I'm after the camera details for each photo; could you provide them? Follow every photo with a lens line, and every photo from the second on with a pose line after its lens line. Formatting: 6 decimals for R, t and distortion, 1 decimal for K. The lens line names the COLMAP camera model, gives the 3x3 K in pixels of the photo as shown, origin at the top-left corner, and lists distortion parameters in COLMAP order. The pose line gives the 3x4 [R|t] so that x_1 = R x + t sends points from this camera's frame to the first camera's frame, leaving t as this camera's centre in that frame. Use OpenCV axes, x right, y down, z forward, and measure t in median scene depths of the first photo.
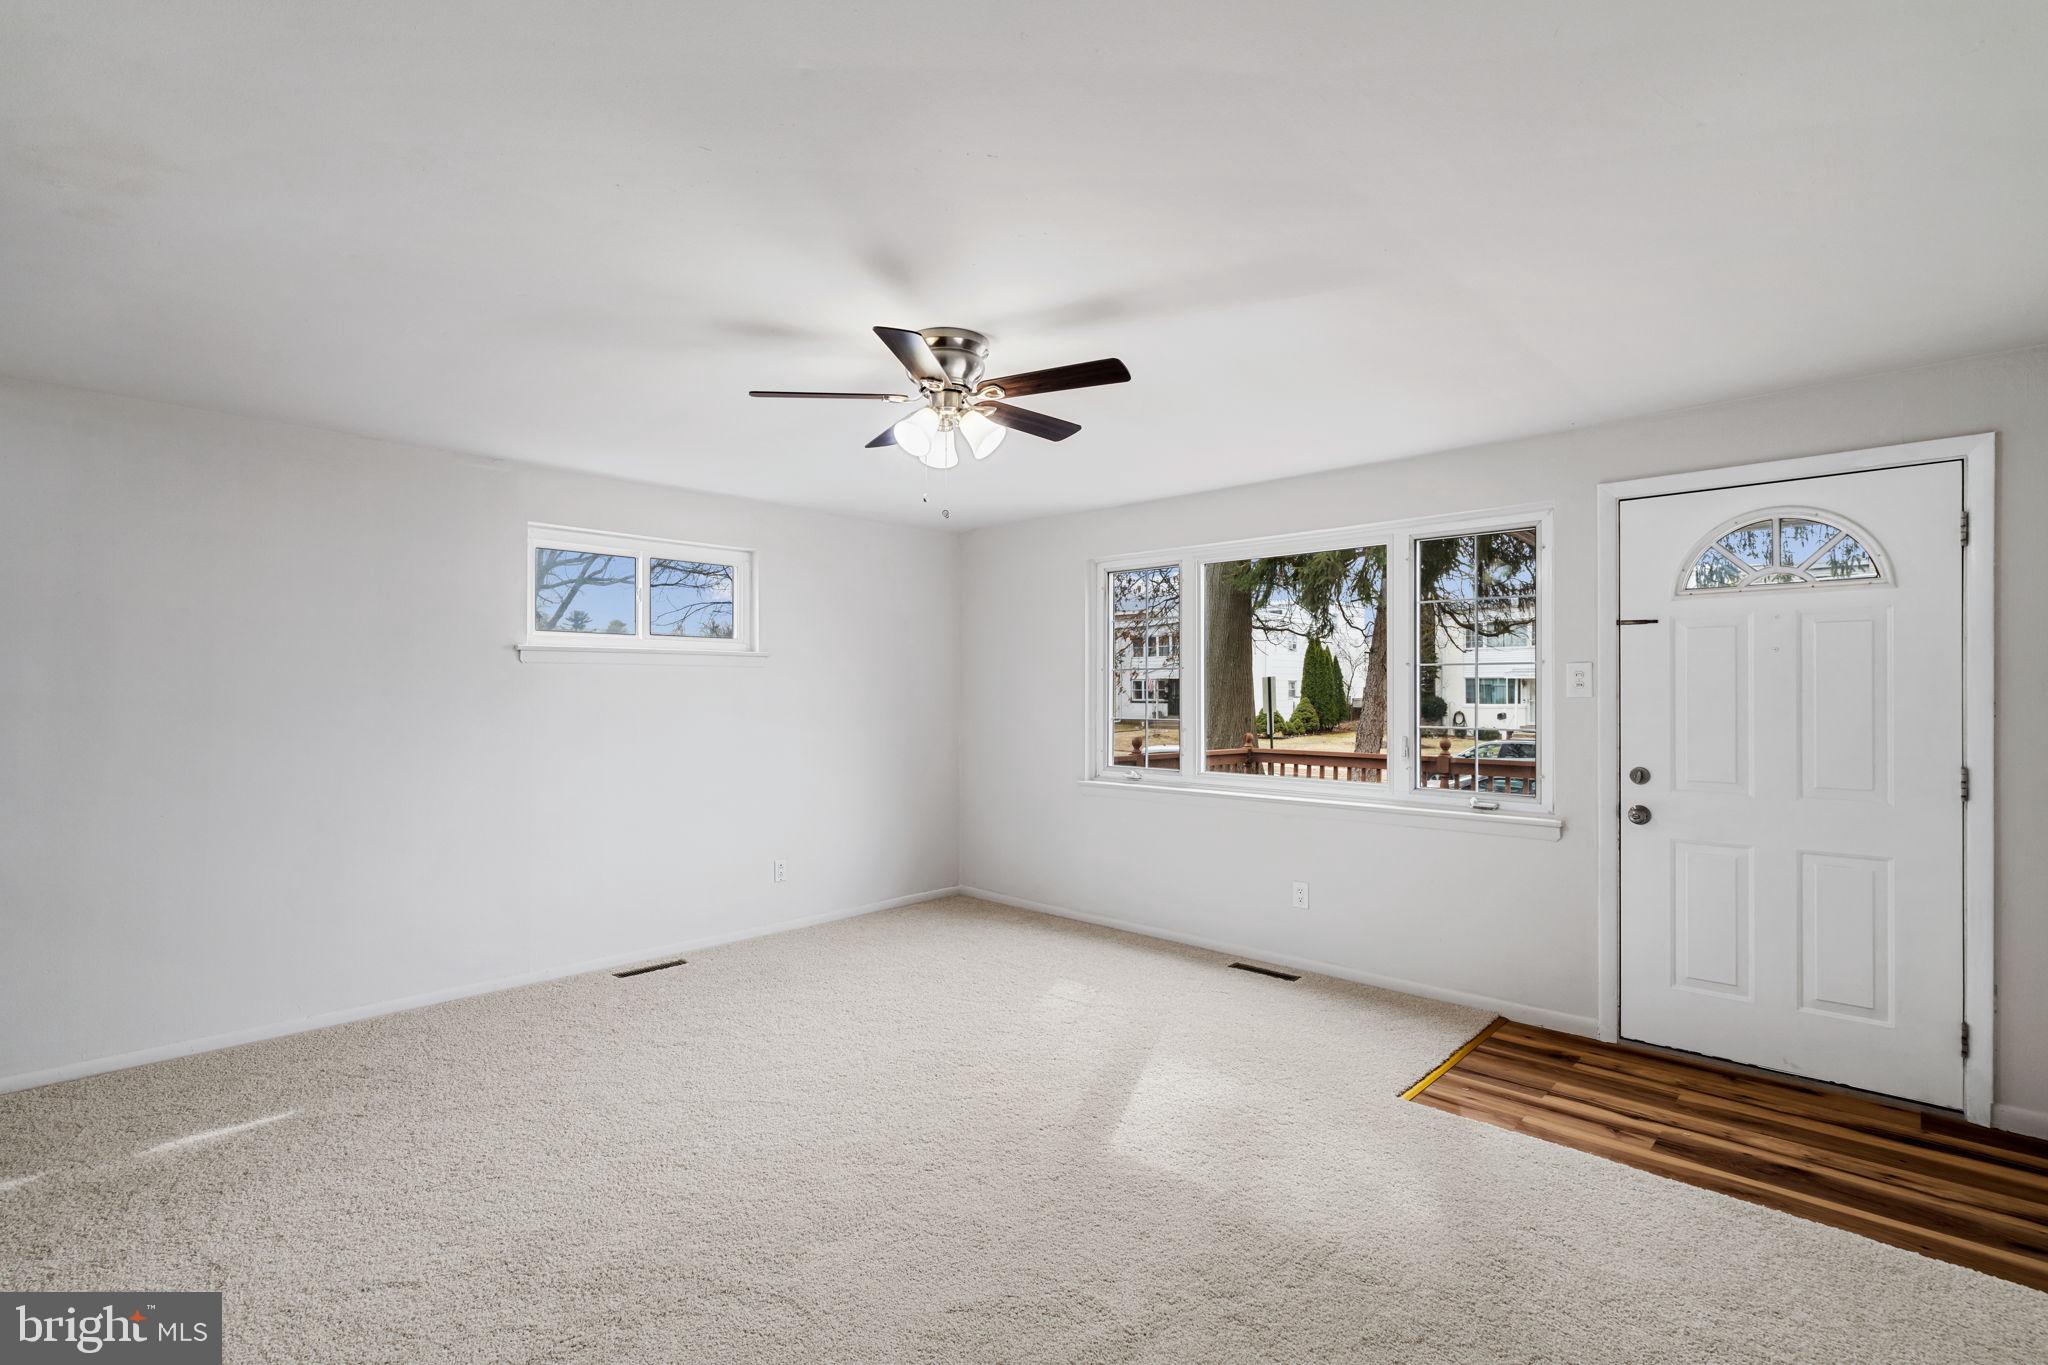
lens RADIAL K [[947.1, 0, 998.6], [0, 947.1, 686.6], [0, 0, 1]] dist [0.001995, 0.001007]
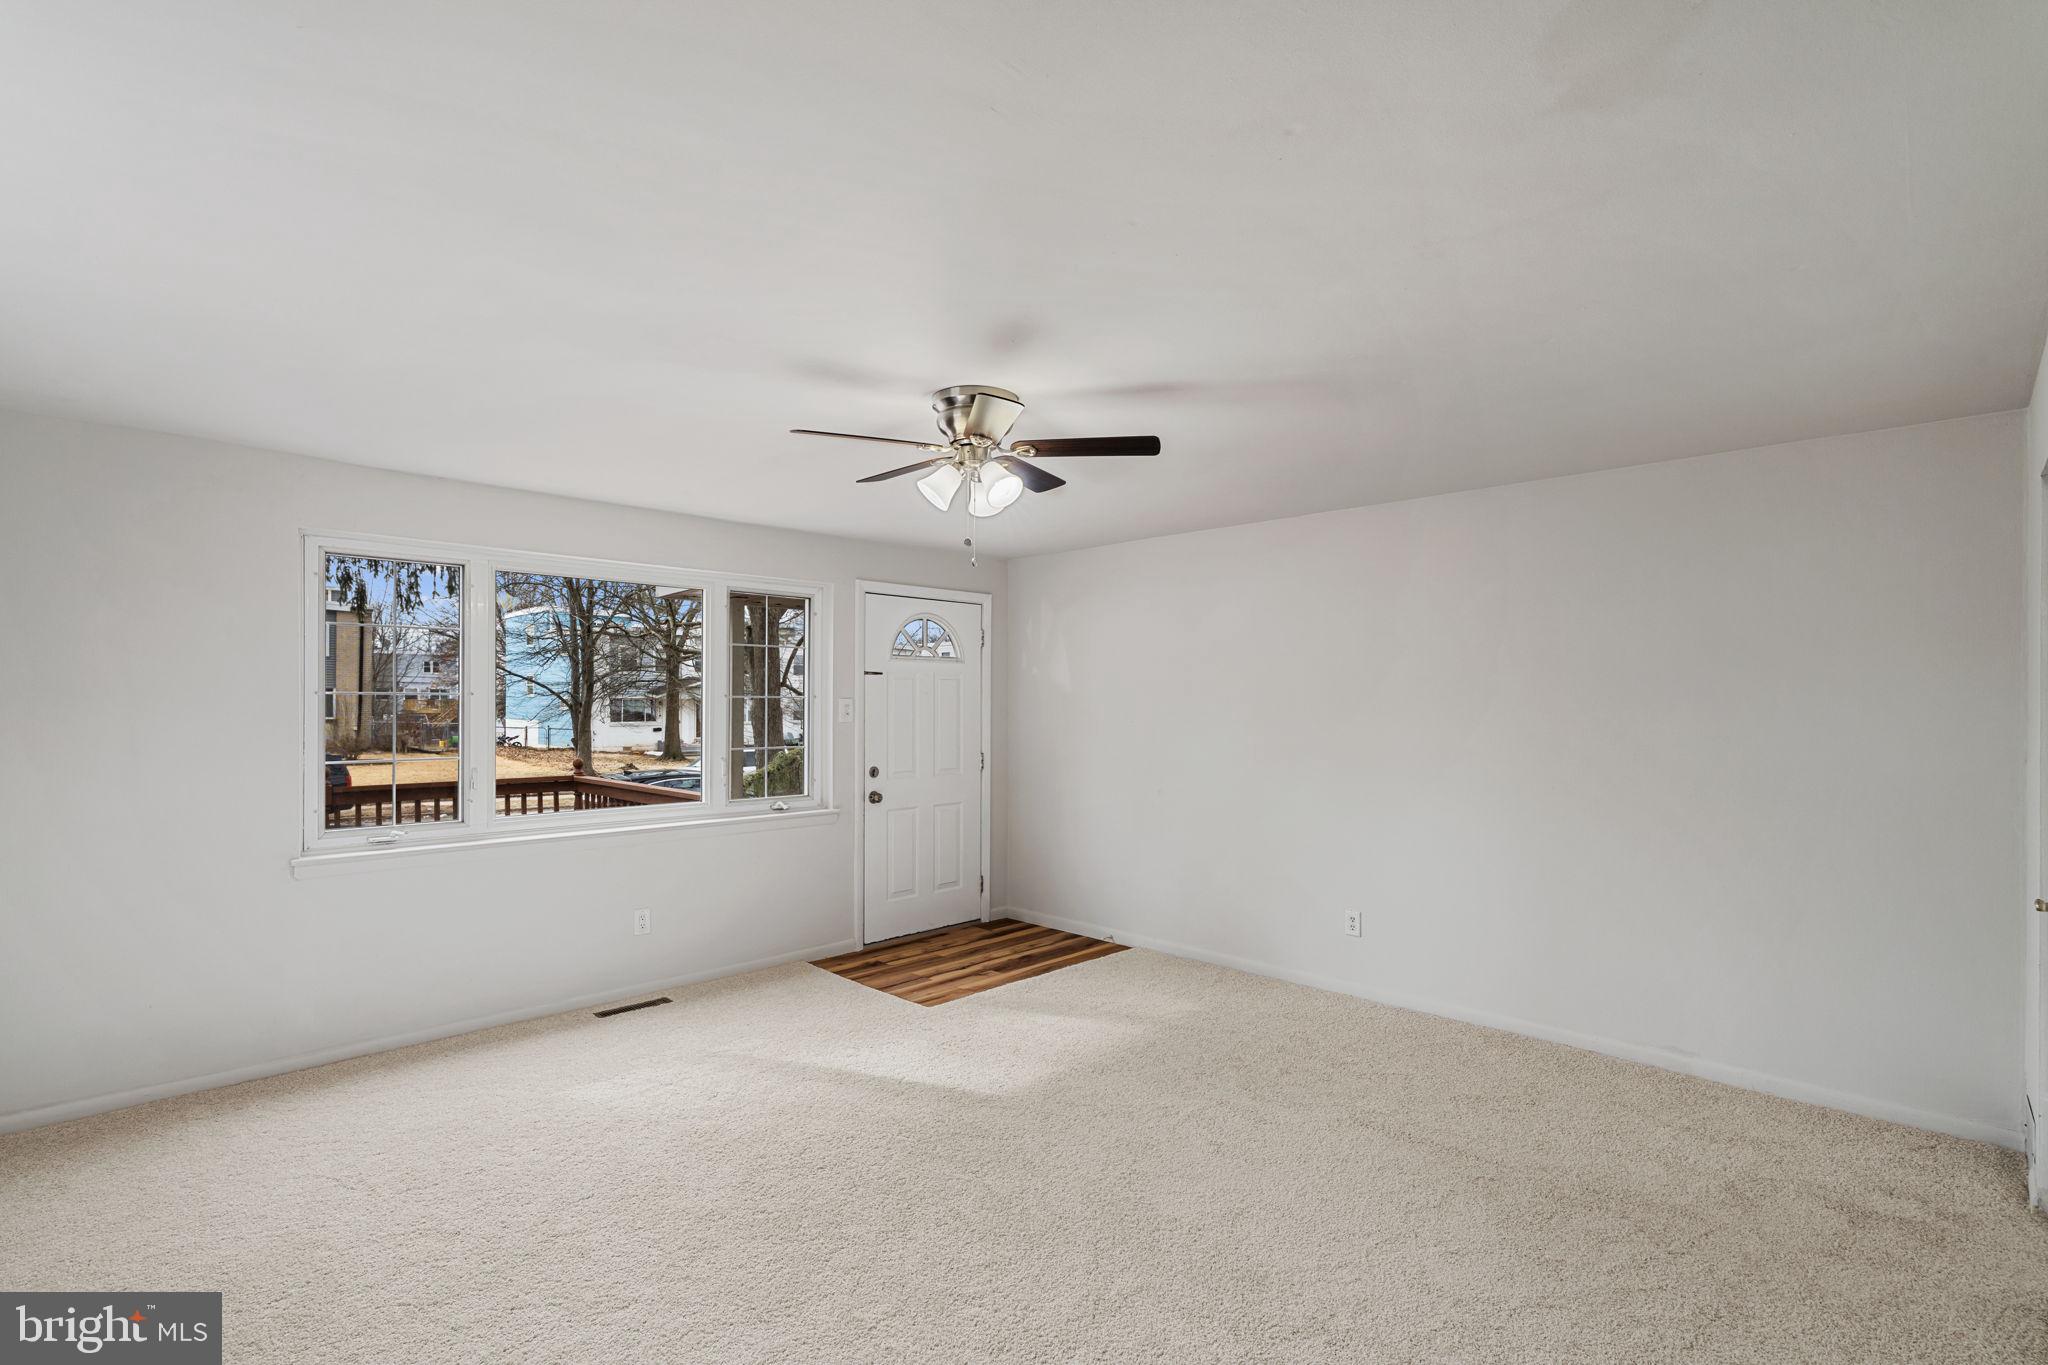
lens RADIAL K [[947.1, 0, 995.8], [0, 947.1, 716.1], [0, 0, 1]] dist [0.001995, 0.001007]
pose [[0.024635, -0.010712, 0.999639, -0.937788], [-0.004944, 0.999929, 0.010837, -0.017092], [-0.999684, -0.005209, 0.024580, 0.821914]]
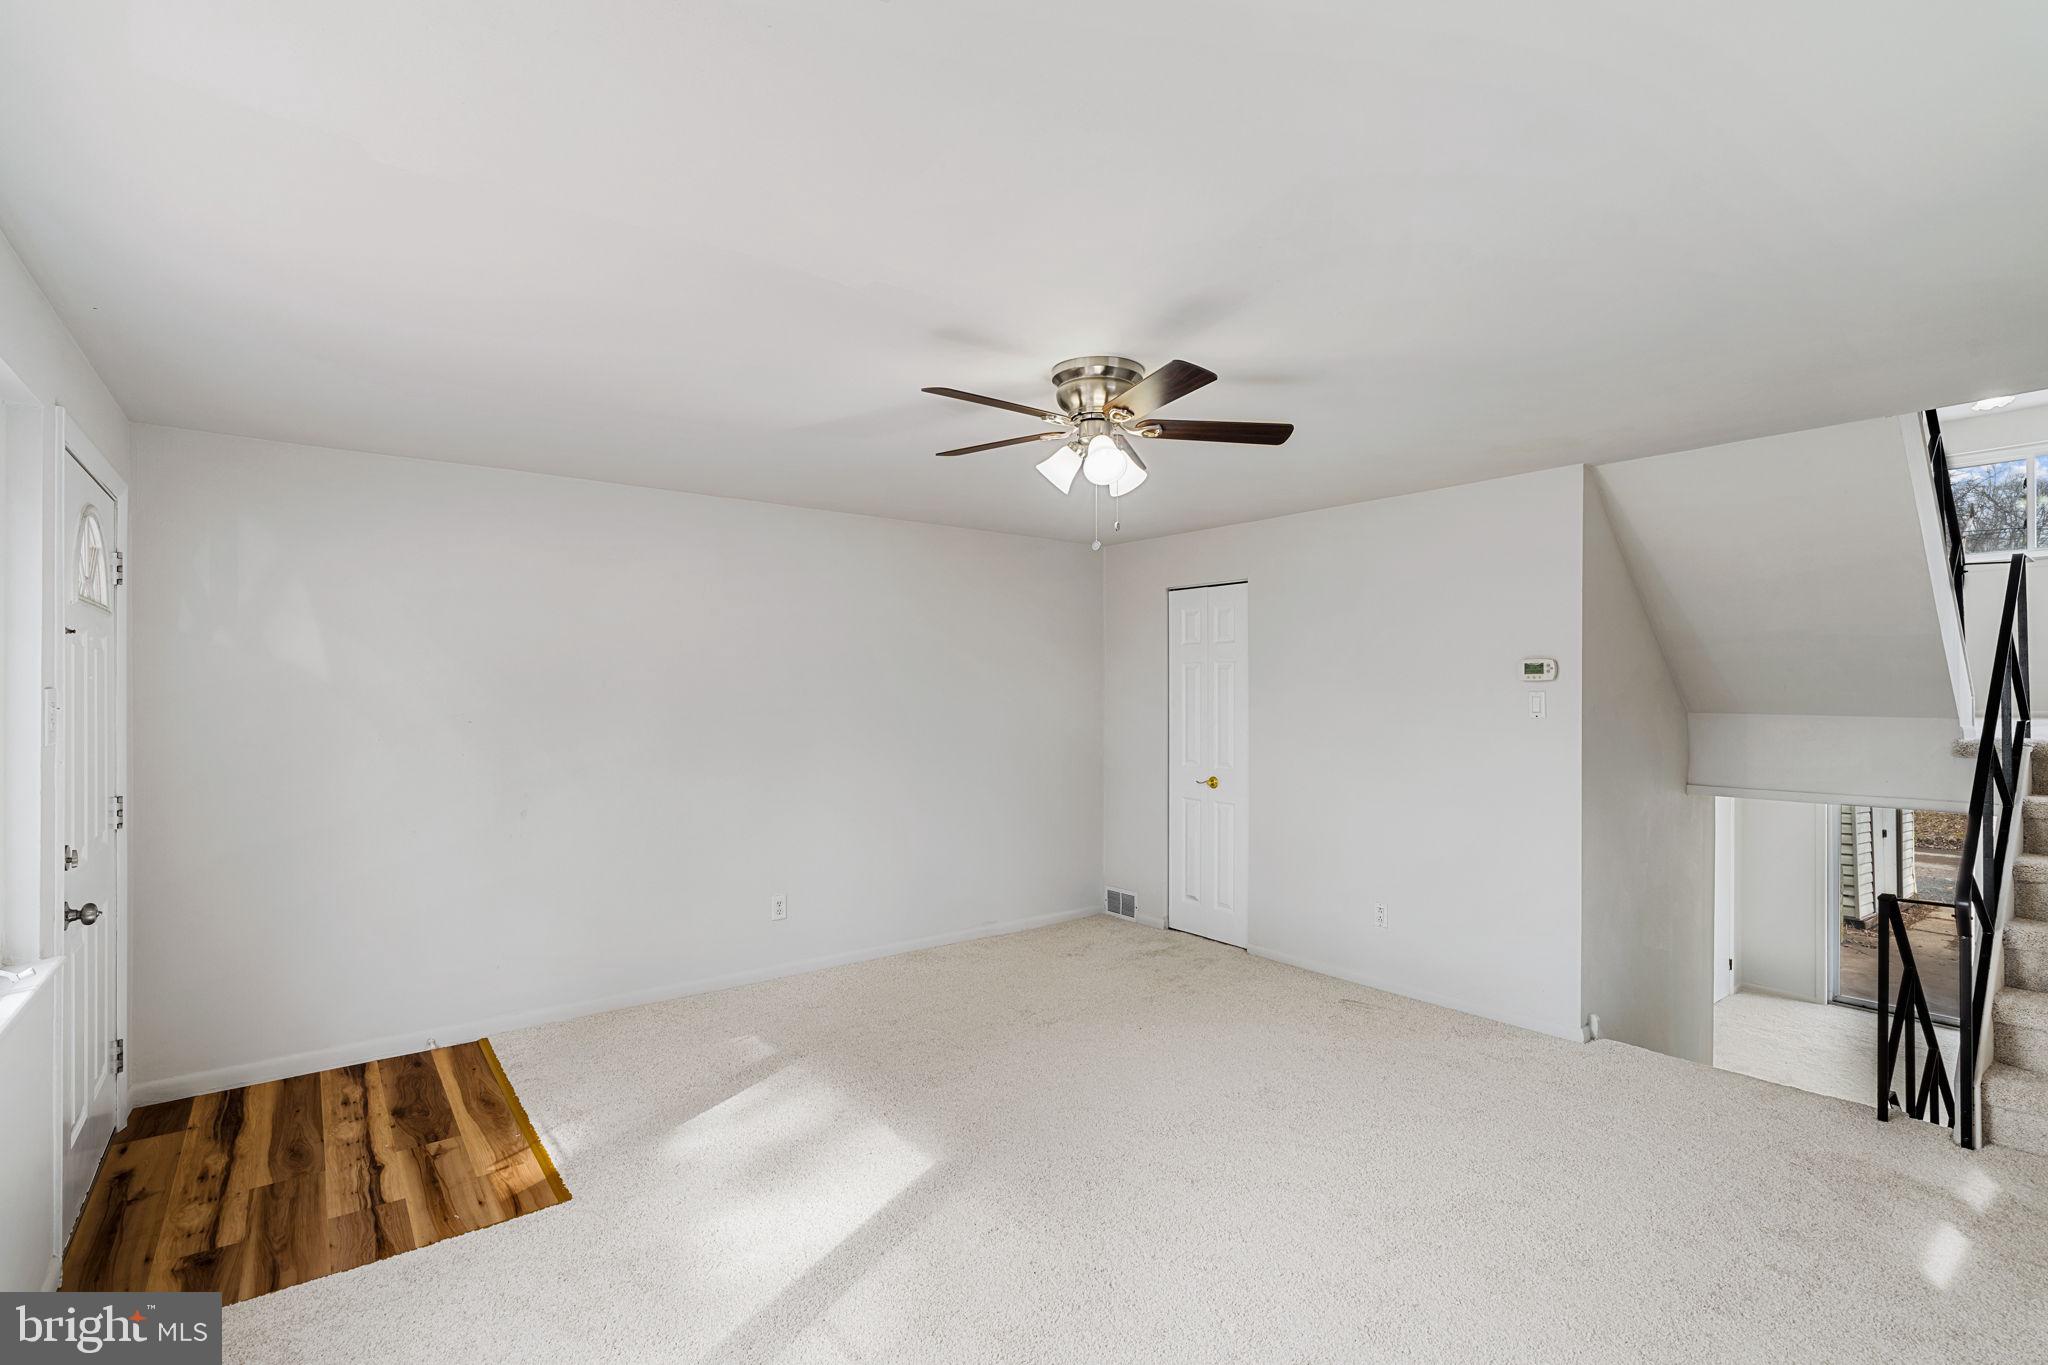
lens RADIAL K [[947.1, 0, 1026.4], [0, 947.1, 684.7], [0, 0, 1]] dist [0.001995, 0.001007]
pose [[-0.993074, -0.001151, 0.117483, -0.088668], [-0.002602, 0.999922, -0.012194, -0.024748], [-0.117459, -0.012415, -0.993000, 1.721281]]
